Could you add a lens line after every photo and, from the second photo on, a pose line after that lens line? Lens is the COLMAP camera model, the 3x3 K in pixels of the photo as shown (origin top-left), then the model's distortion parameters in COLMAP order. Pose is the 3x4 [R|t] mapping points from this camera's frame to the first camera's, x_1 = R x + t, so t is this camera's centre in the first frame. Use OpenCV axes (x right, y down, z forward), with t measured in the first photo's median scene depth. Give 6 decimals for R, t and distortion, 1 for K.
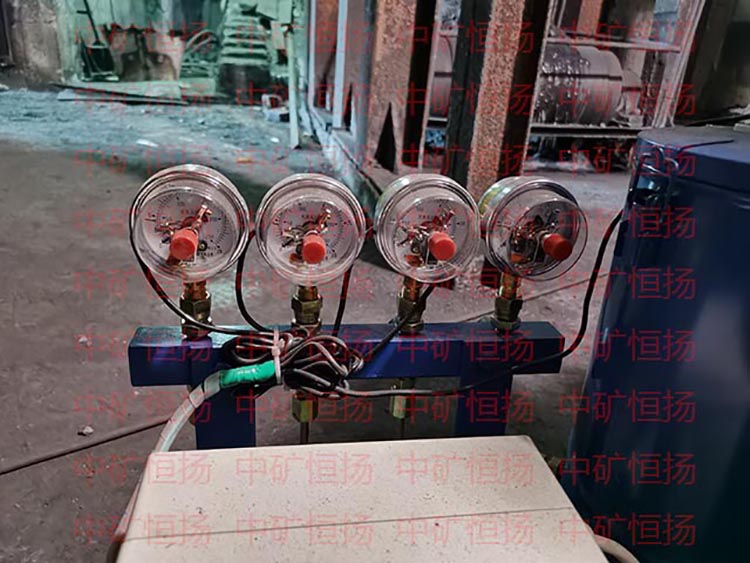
lens RADIAL K [[584.2, 0, 375.0], [0, 584.2, 281.5], [0, 0, 1]] dist [0.023897, -0.004350]
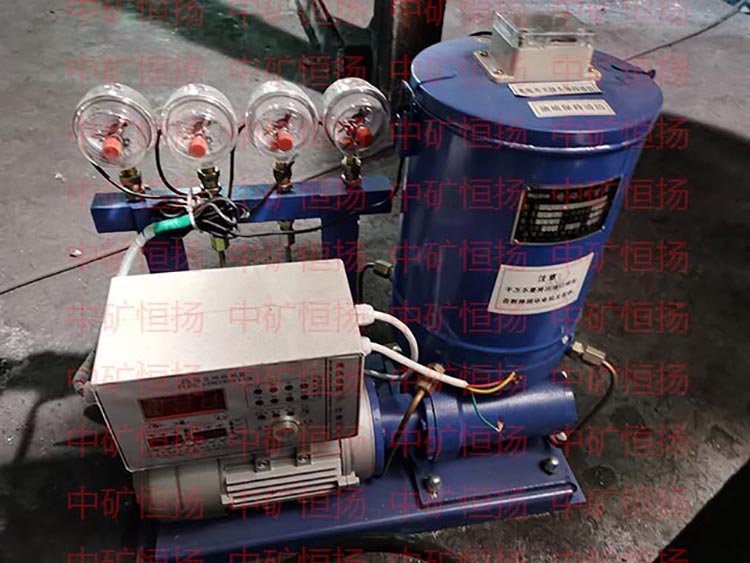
lens RADIAL K [[584.2, 0, 375.0], [0, 584.2, 281.5], [0, 0, 1]] dist [0.023897, -0.004350]
pose [[0.999240, -0.034648, 0.017878, 0.261309], [0.026781, 0.943213, 0.331108, -0.181471], [-0.028335, -0.330377, 0.943424, -0.478259]]
